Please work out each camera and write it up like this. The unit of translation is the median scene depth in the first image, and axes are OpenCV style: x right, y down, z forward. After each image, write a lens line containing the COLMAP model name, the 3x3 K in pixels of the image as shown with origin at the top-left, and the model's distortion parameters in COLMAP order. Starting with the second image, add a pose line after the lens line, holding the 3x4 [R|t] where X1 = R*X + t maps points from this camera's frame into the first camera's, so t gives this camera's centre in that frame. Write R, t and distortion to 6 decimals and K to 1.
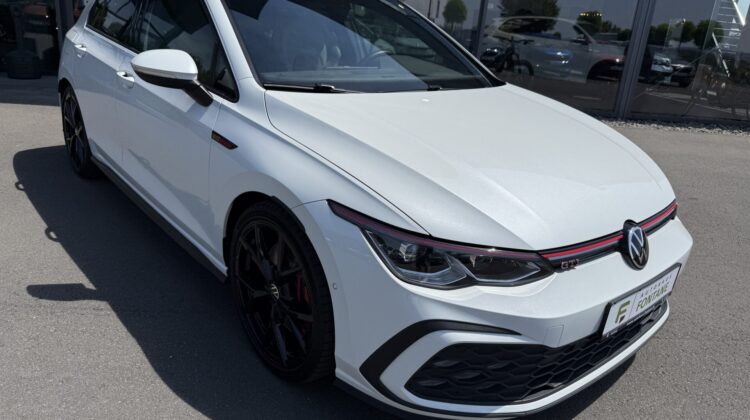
lens RADIAL K [[539.1, 0, 375.7], [0, 539.1, 211.3], [0, 0, 1]] dist [0.040175, -0.040274]
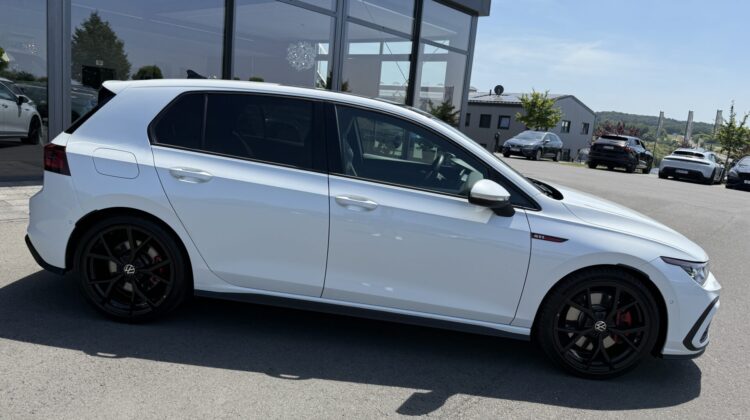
lens RADIAL K [[539.1, 0, 373.8], [0, 539.1, 208.7], [0, 0, 1]] dist [0.040175, -0.040274]
pose [[0.697329, -0.175451, 0.694945, -1.510659], [0.209809, 0.977074, 0.036151, -0.337132], [-0.685355, 0.120597, 0.718154, 0.256365]]
